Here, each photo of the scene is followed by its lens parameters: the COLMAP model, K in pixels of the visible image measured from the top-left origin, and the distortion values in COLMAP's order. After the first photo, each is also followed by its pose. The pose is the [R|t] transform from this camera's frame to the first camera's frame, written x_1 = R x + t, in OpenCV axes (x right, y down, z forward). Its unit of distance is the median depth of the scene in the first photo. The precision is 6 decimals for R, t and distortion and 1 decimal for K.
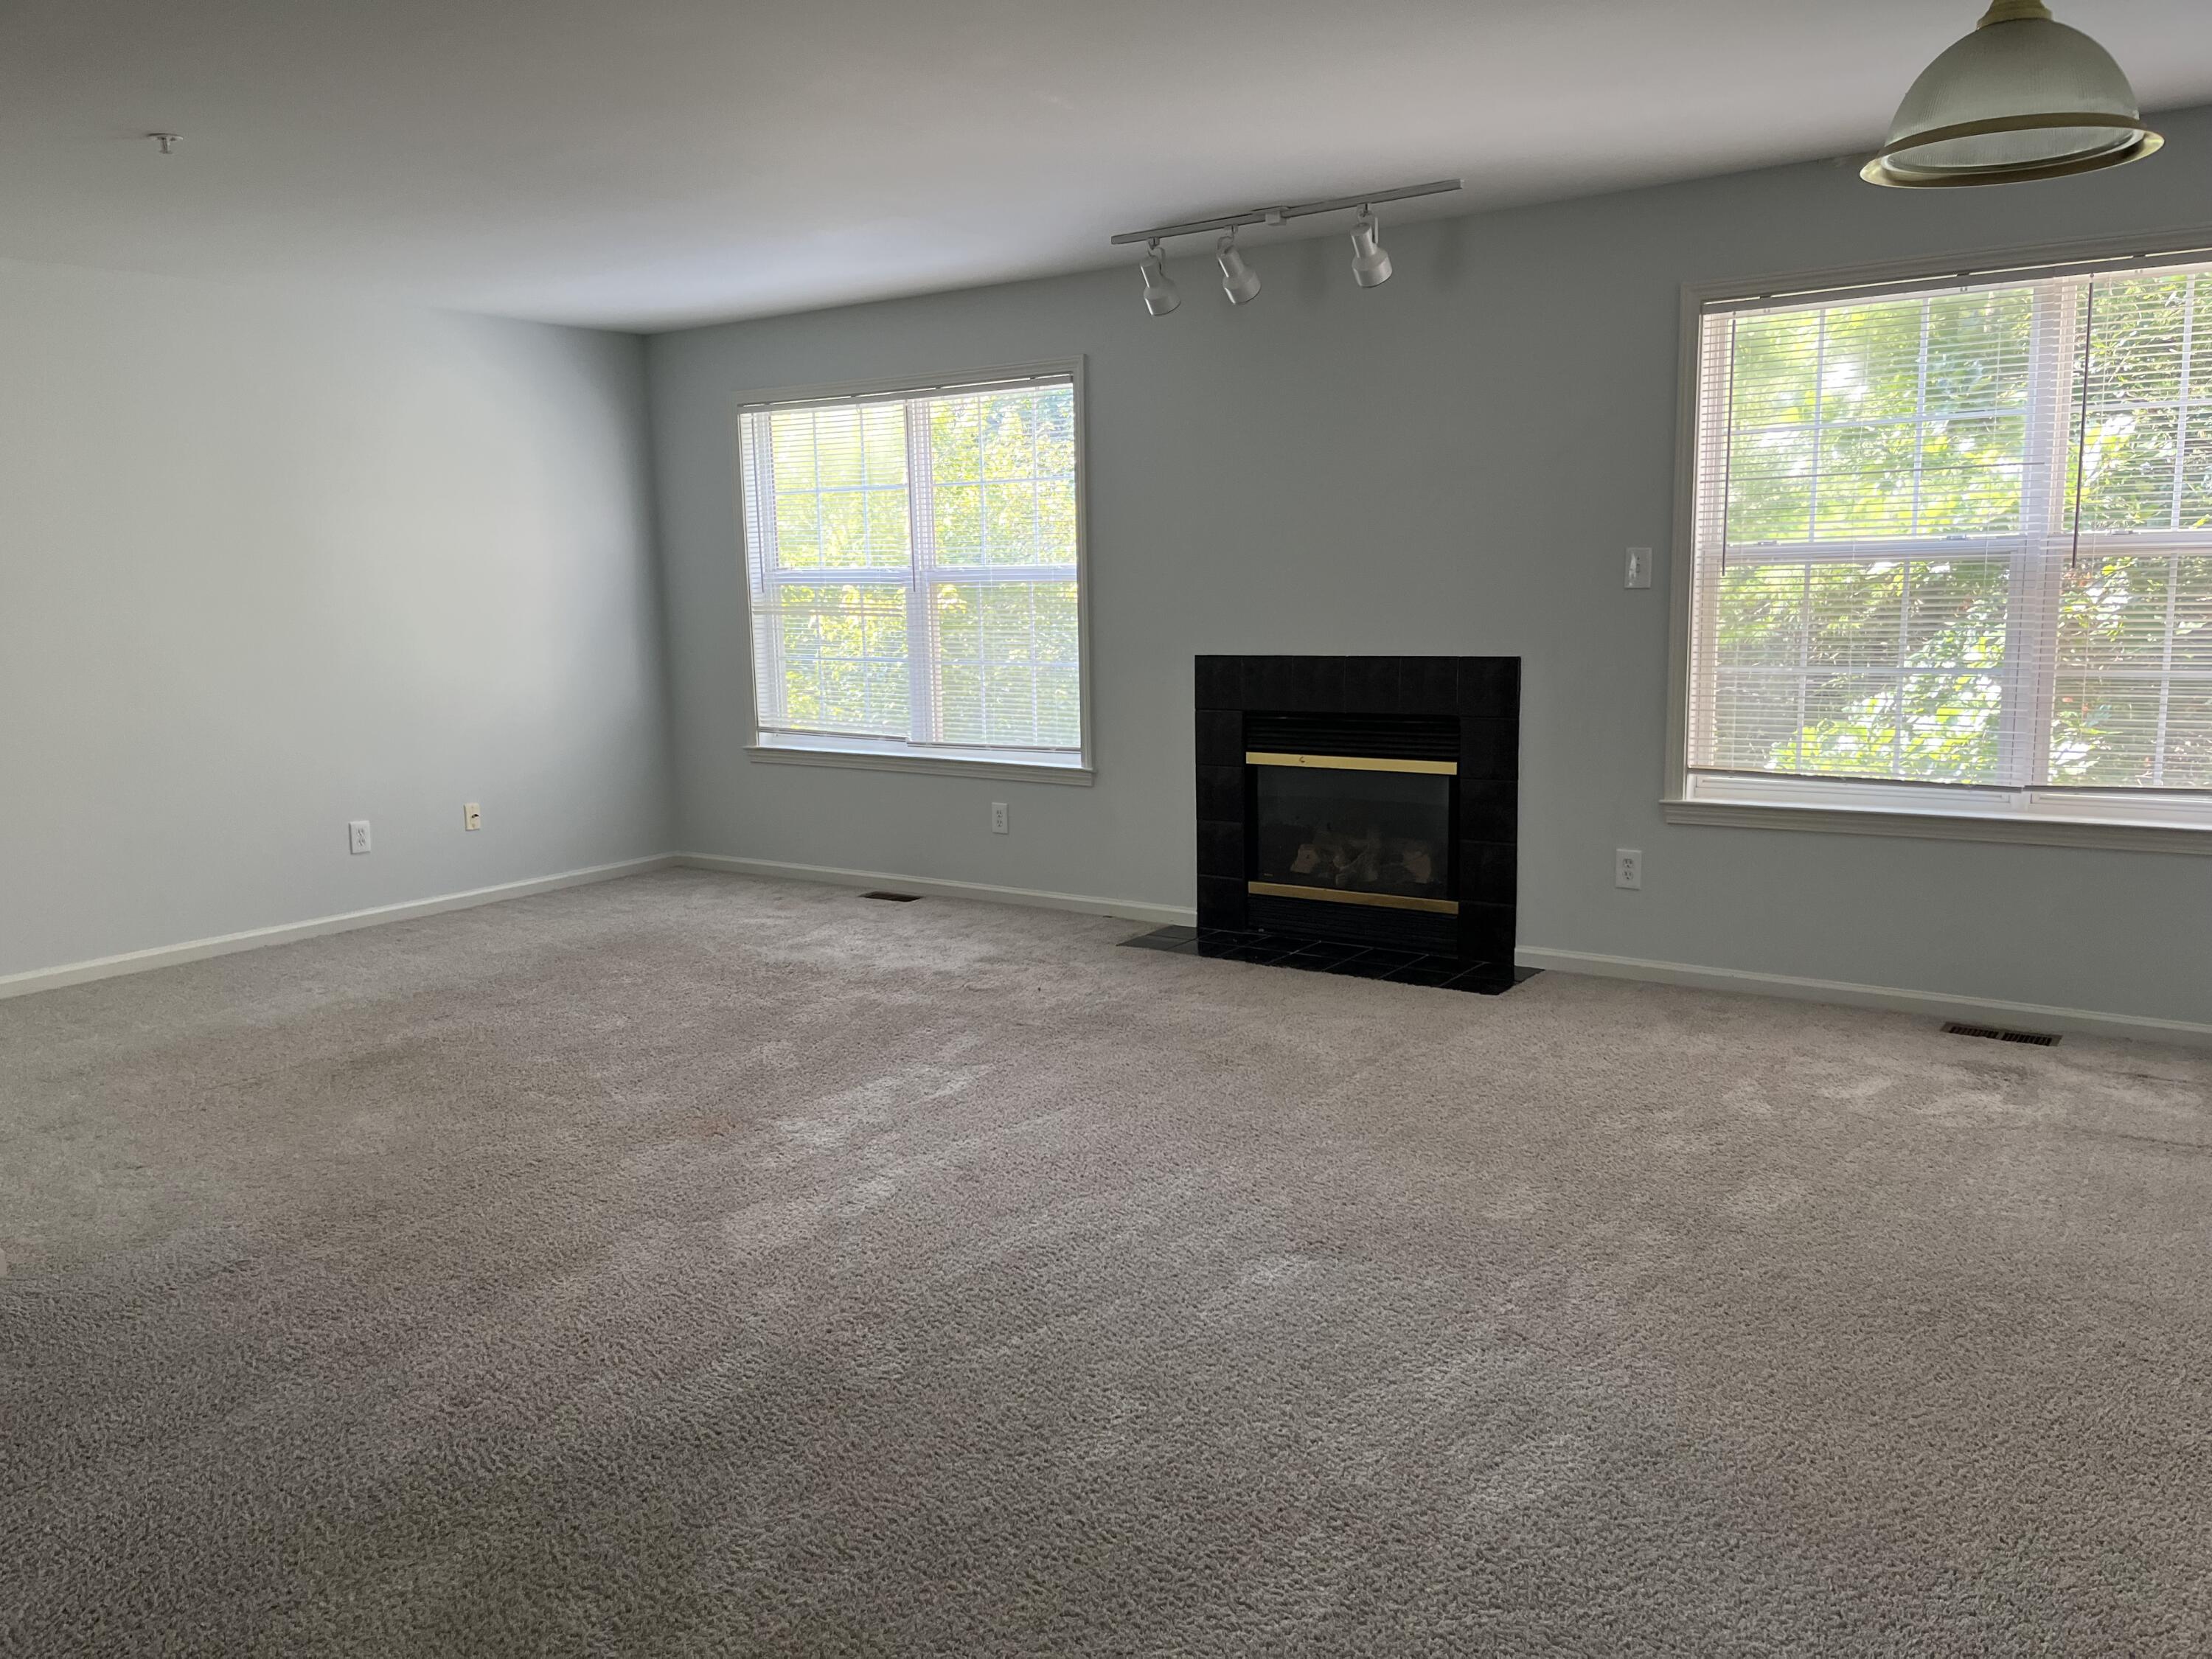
lens RADIAL K [[1763.1, 0, 1106.0], [0, 1763.1, 829.5], [0, 0, 1]] dist [0.137101, -0.175683]
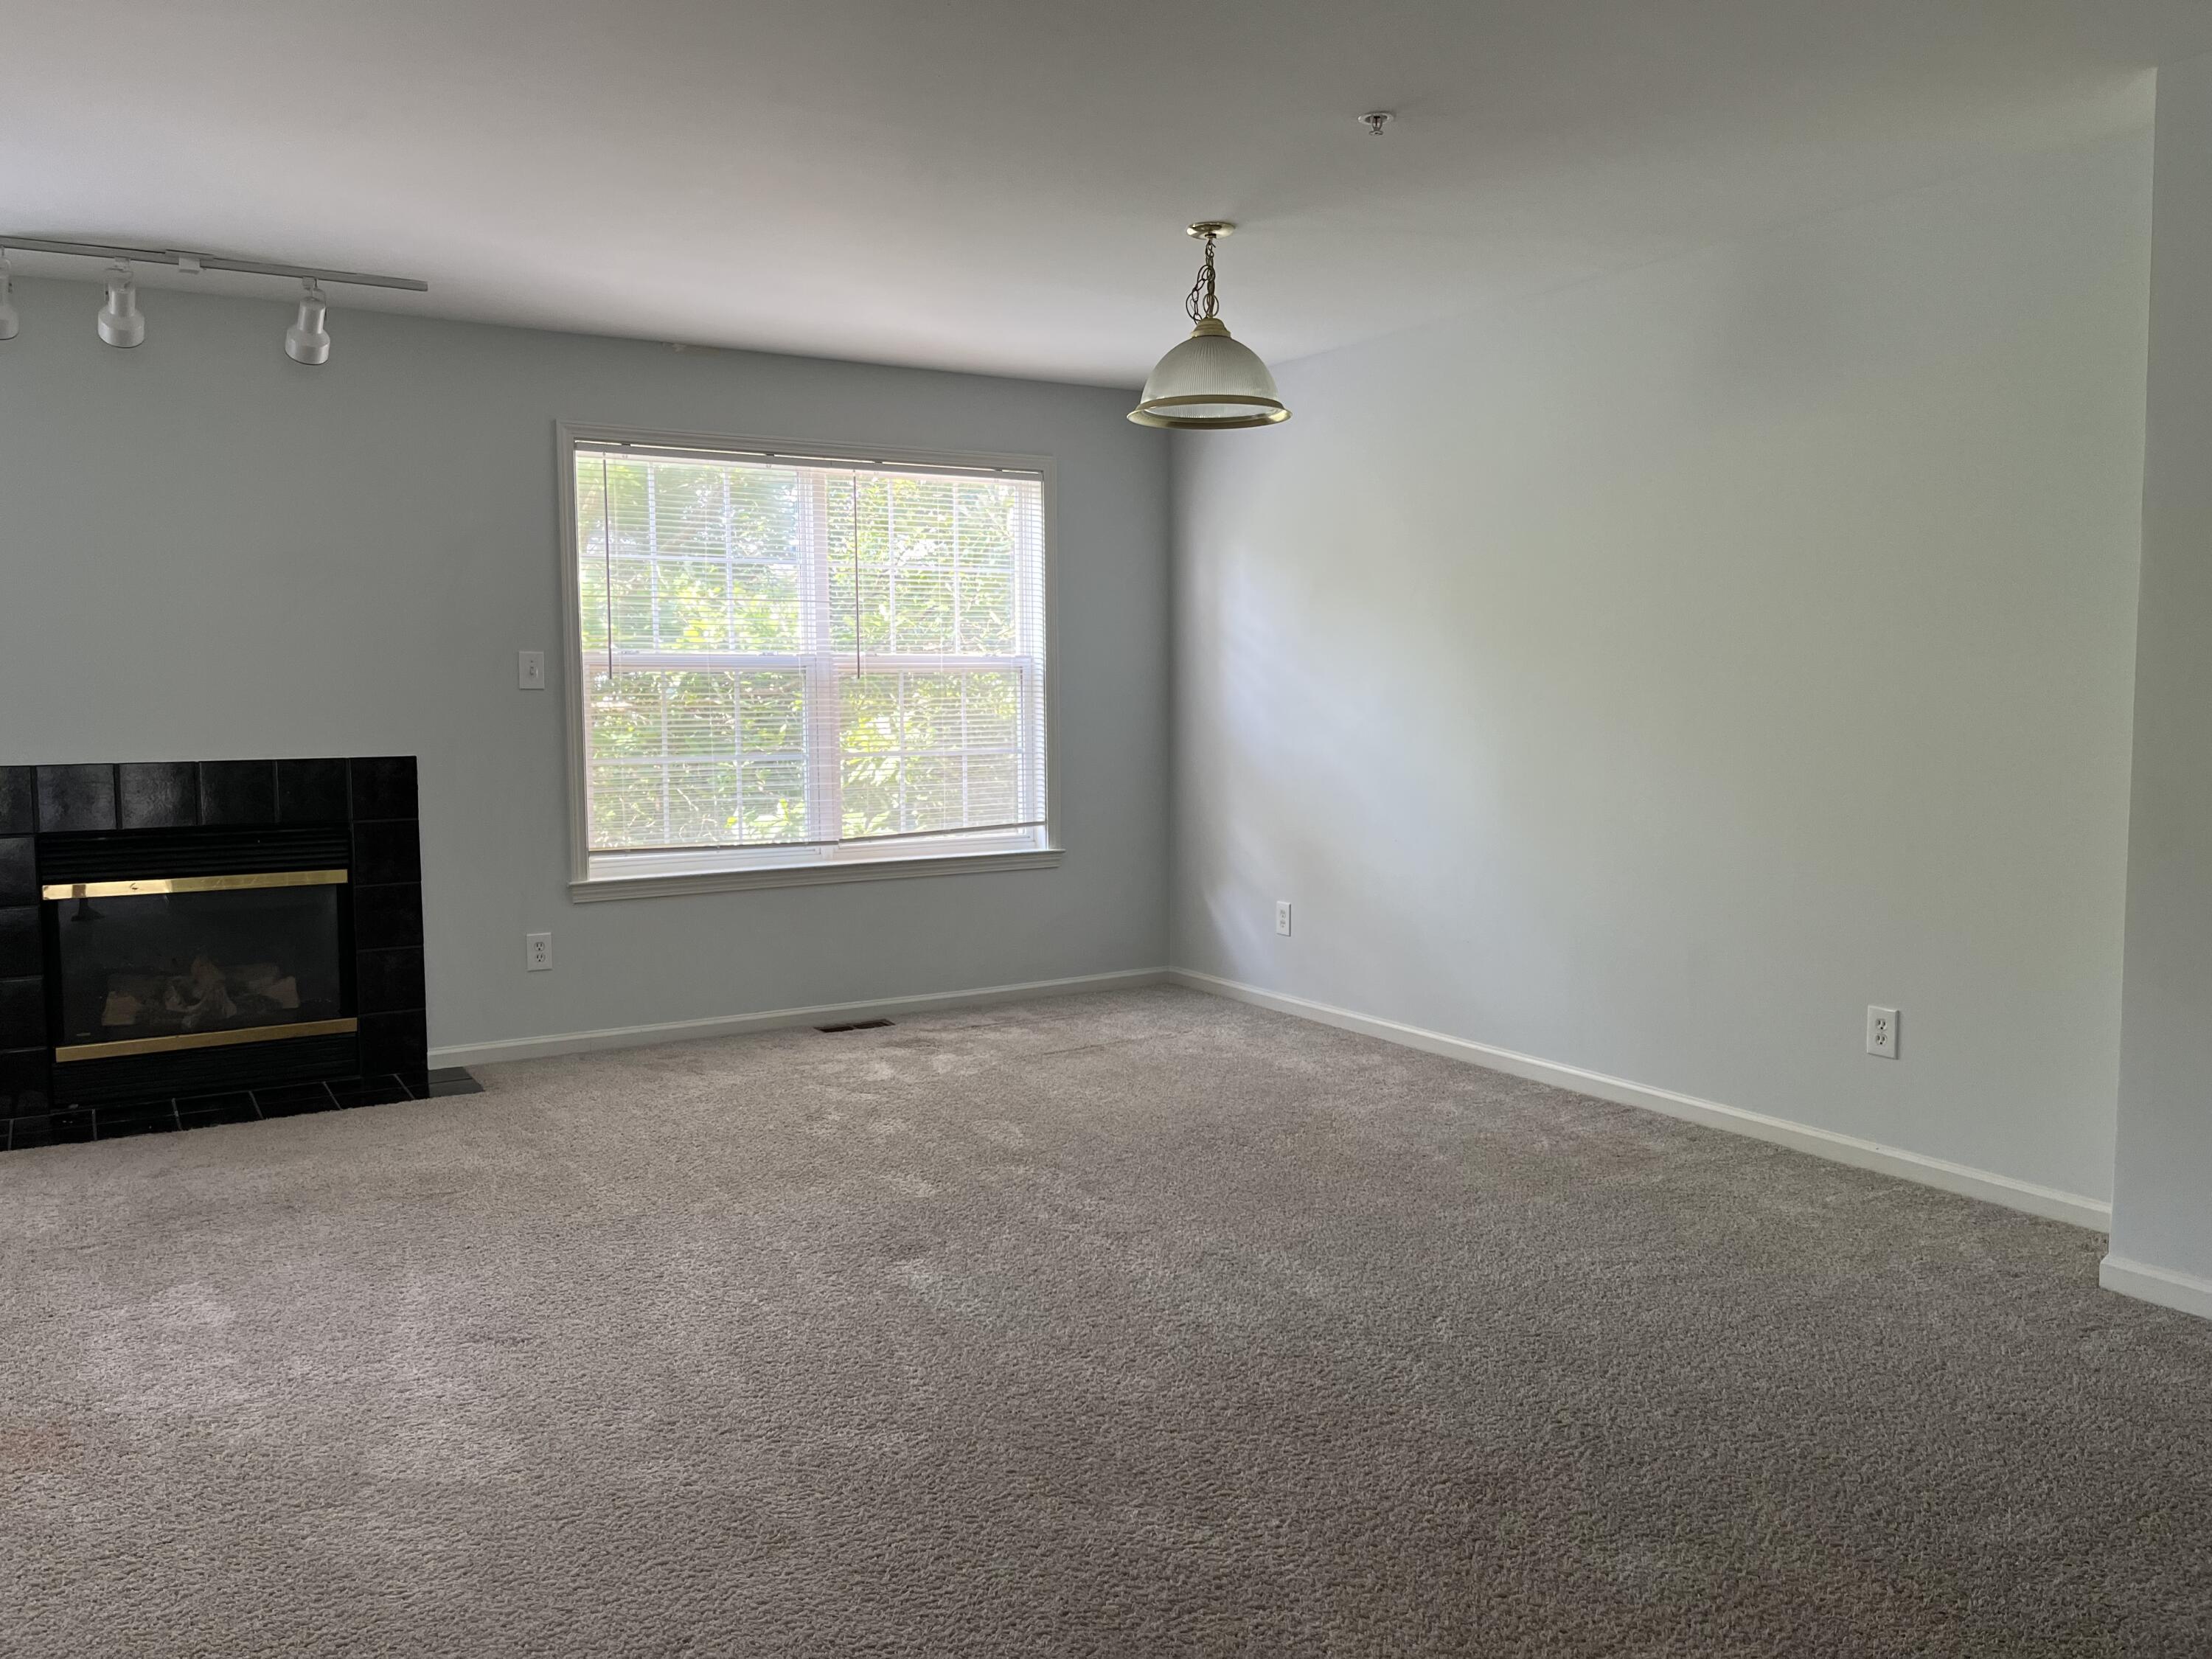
lens RADIAL K [[1763.1, 0, 1106.0], [0, 1763.1, 829.5], [0, 0, 1]] dist [0.137101, -0.175683]
pose [[0.381598, -0.058075, 0.922502, -0.571885], [0.132306, 0.991179, 0.007670, -0.013884], [-0.914810, 0.119126, 0.385916, 0.279183]]
